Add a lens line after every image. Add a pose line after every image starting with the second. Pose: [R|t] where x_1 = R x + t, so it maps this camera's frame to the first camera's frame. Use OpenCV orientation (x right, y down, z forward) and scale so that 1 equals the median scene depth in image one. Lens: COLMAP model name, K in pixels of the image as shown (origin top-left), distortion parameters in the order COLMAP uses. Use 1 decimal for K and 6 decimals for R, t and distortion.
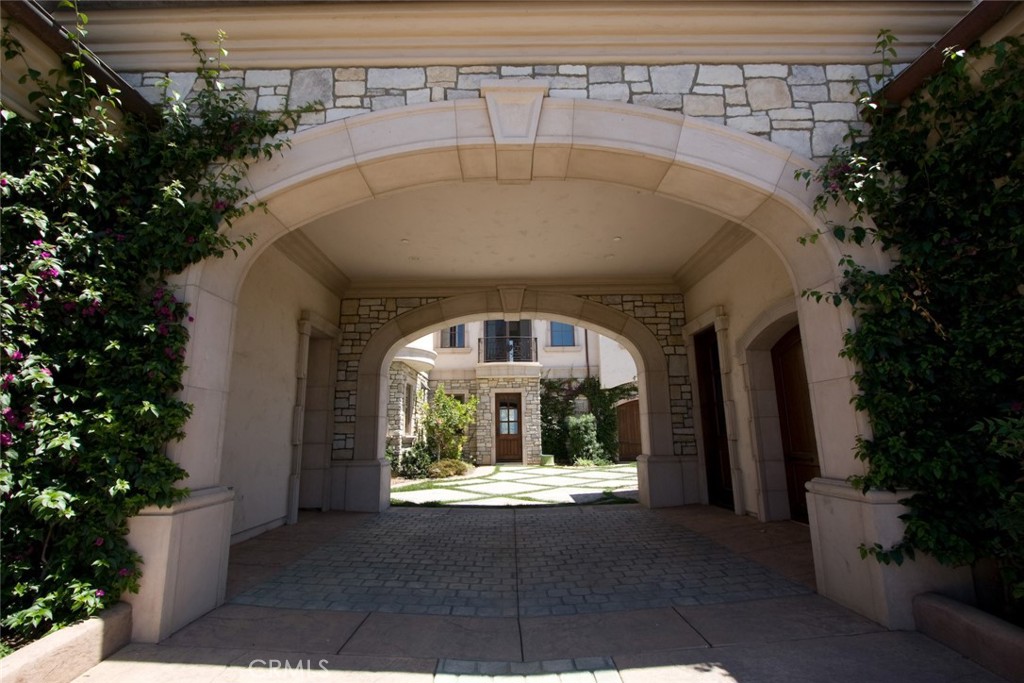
lens RADIAL K [[467.6, 0, 511.3], [0, 467.6, 338.9], [0, 0, 1]] dist [-0.013990, 0.002132]
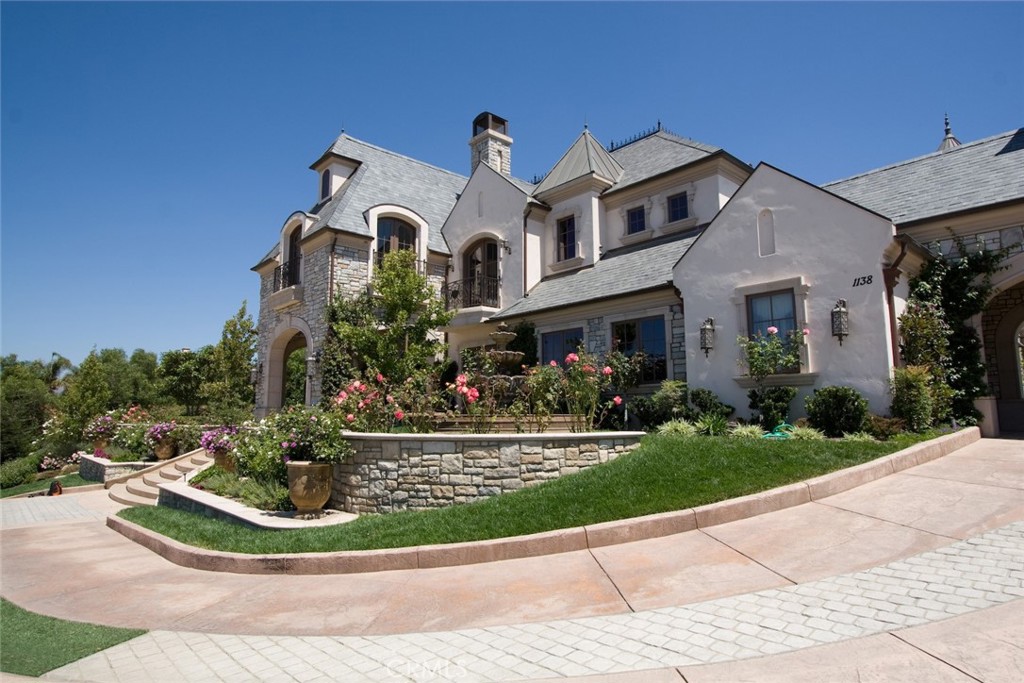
lens RADIAL K [[581.8, 0, 510.0], [0, 581.8, 339.7], [0, 0, 1]] dist [-0.010285, 0.004206]
pose [[0.668215, -0.087577, -0.738796, 0.003315], [0.147166, 0.988984, 0.015873, -0.091101], [0.729267, -0.119332, 0.673743, -0.647265]]
